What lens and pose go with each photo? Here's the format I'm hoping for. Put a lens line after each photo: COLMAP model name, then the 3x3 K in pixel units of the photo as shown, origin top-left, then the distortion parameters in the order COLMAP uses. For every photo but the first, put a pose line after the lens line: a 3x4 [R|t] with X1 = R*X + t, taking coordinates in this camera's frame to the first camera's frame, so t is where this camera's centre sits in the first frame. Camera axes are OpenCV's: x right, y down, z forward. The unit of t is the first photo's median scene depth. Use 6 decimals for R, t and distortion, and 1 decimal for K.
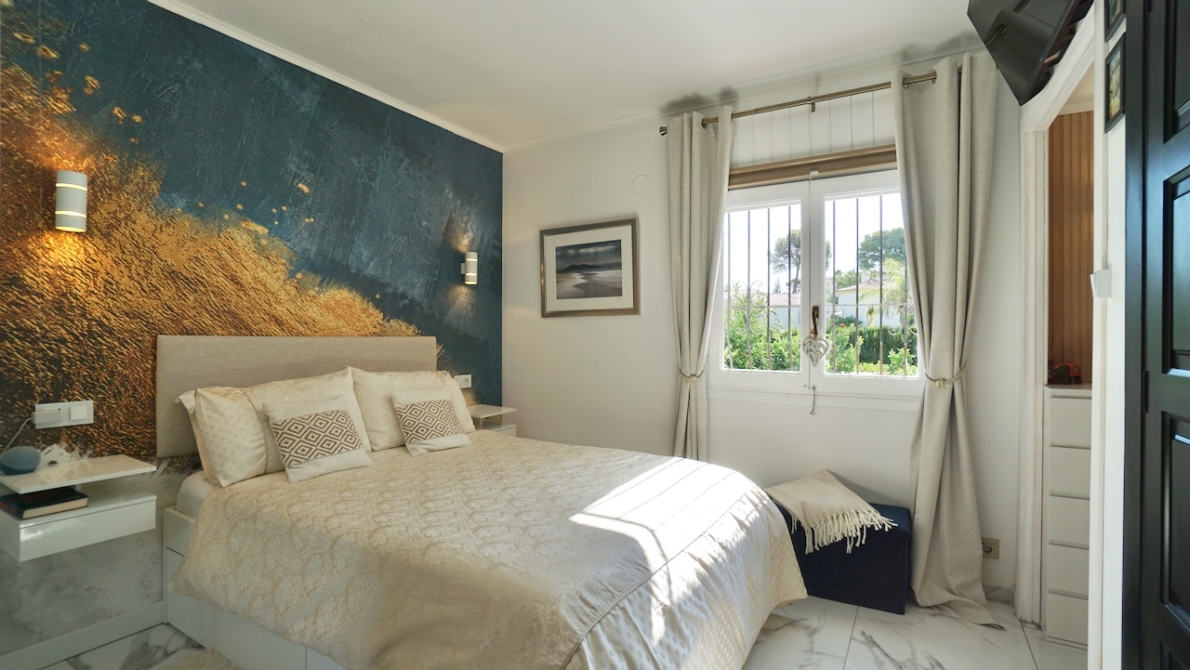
lens RADIAL K [[536.3, 0, 589.7], [0, 536.3, 335.4], [0, 0, 1]] dist [-0.055761, 0.018465]
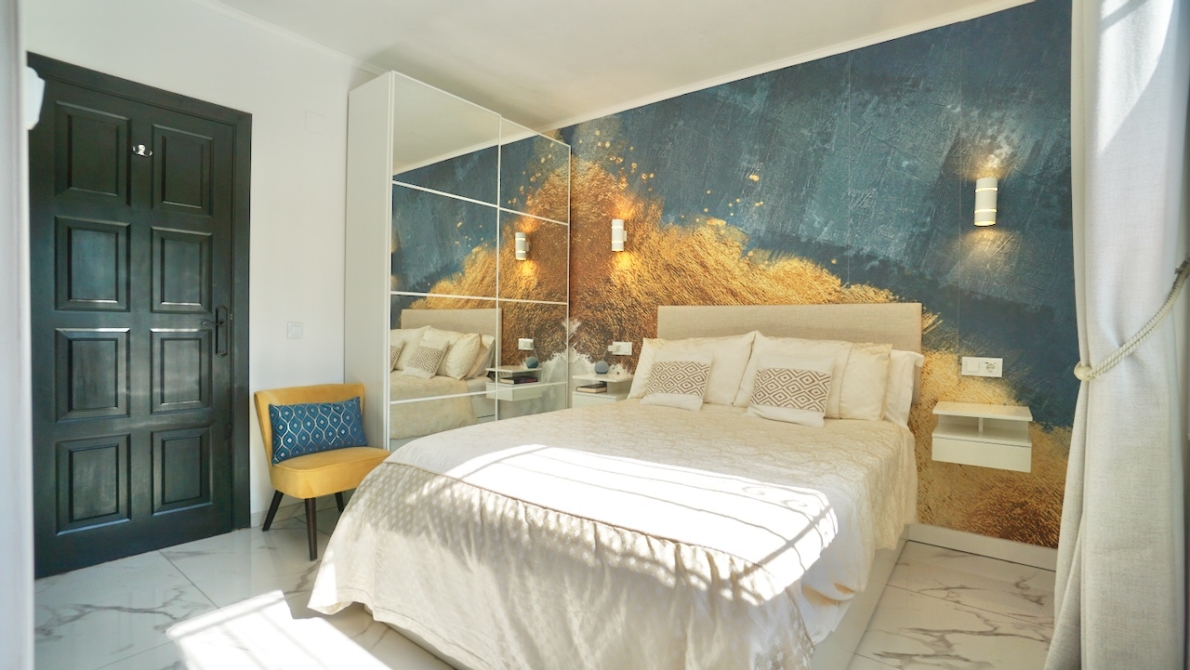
lens RADIAL K [[536.3, 0, 588.4], [0, 536.3, 339.3], [0, 0, 1]] dist [-0.055761, 0.018465]
pose [[-0.095671, 0.012298, -0.995337, 0.647614], [-0.015698, 0.999781, 0.013862, 0.065055], [0.995289, 0.016951, -0.095457, 0.733500]]
